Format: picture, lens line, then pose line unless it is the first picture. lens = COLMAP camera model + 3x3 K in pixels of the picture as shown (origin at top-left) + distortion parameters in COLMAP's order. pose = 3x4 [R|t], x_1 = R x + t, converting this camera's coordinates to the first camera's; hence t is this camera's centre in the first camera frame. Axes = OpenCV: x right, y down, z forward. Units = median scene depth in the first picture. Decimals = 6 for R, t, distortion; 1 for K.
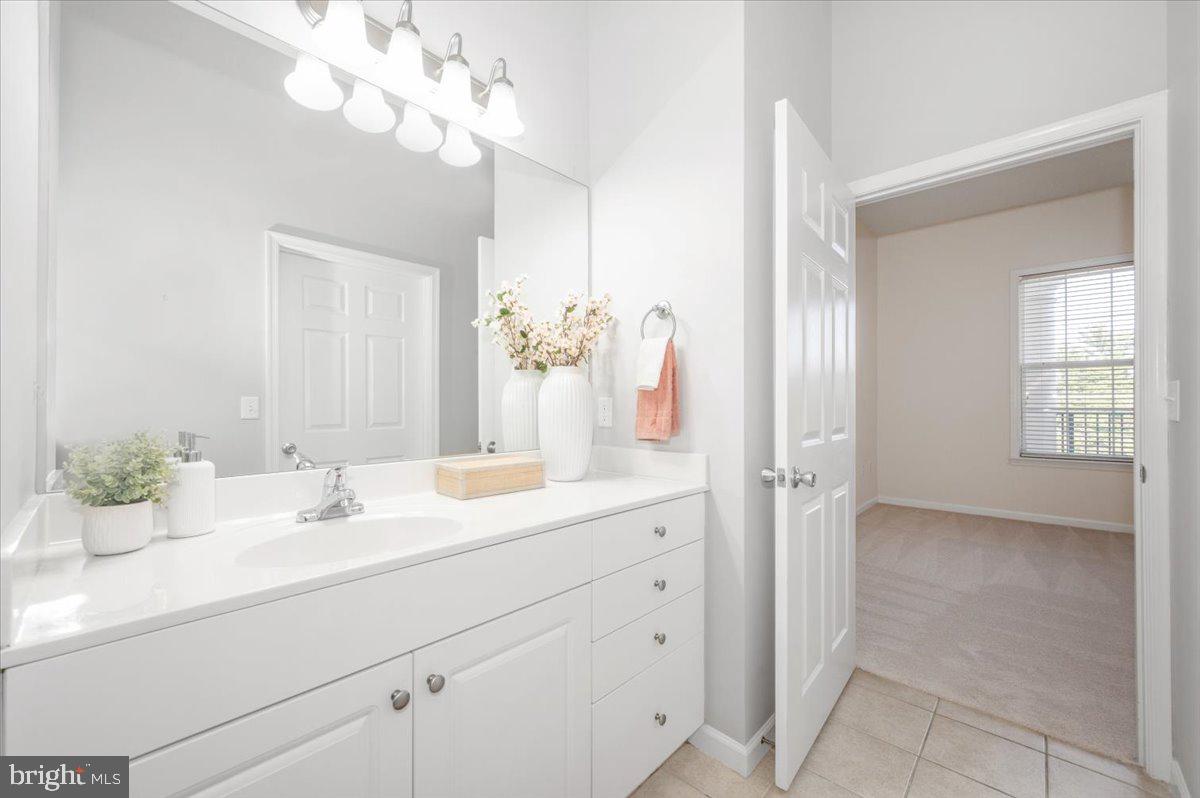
lens RADIAL K [[476.7, 0, 599.7], [0, 476.7, 404.1], [0, 0, 1]] dist [-0.000414, 0.000091]
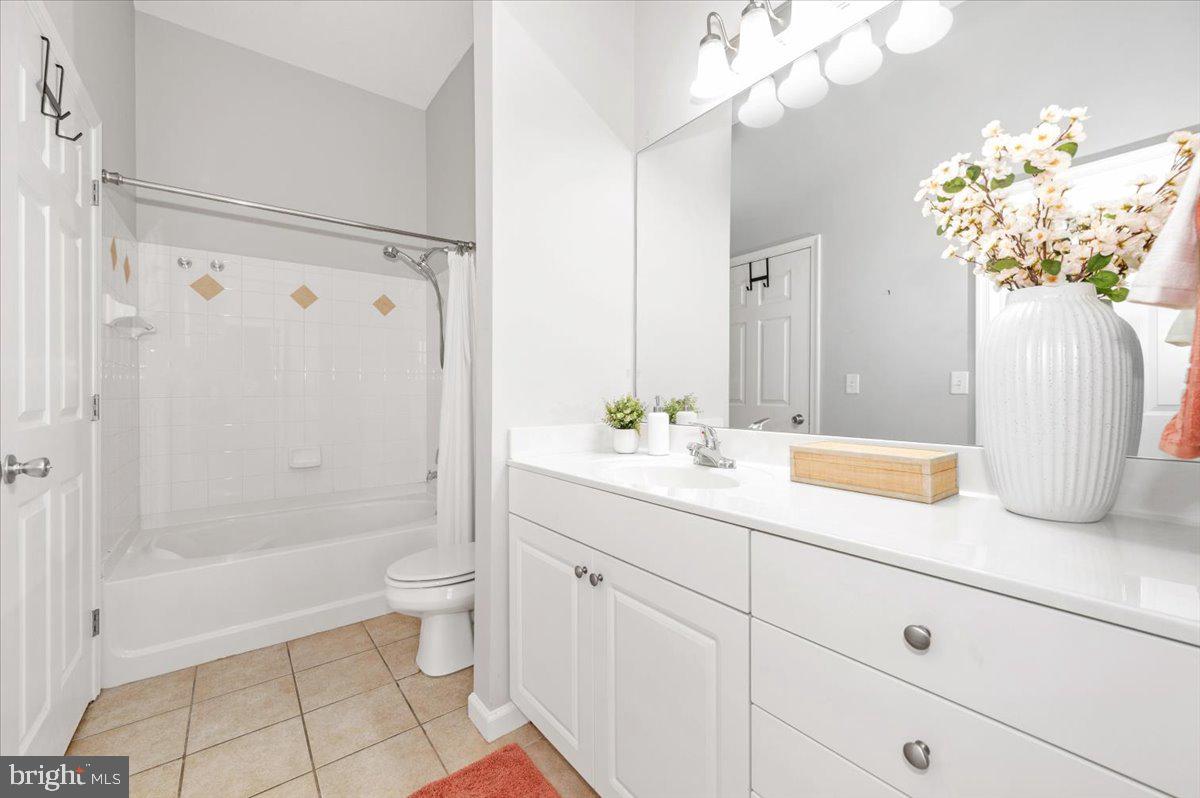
lens RADIAL K [[476.7, 0, 599.7], [0, 476.7, 404.1], [0, 0, 1]] dist [-0.000414, 0.000091]
pose [[-0.151538, 0.010026, -0.988401, 0.723019], [-0.014613, 0.999817, 0.012383, 0.062635], [0.988343, 0.016320, -0.151363, 0.907725]]
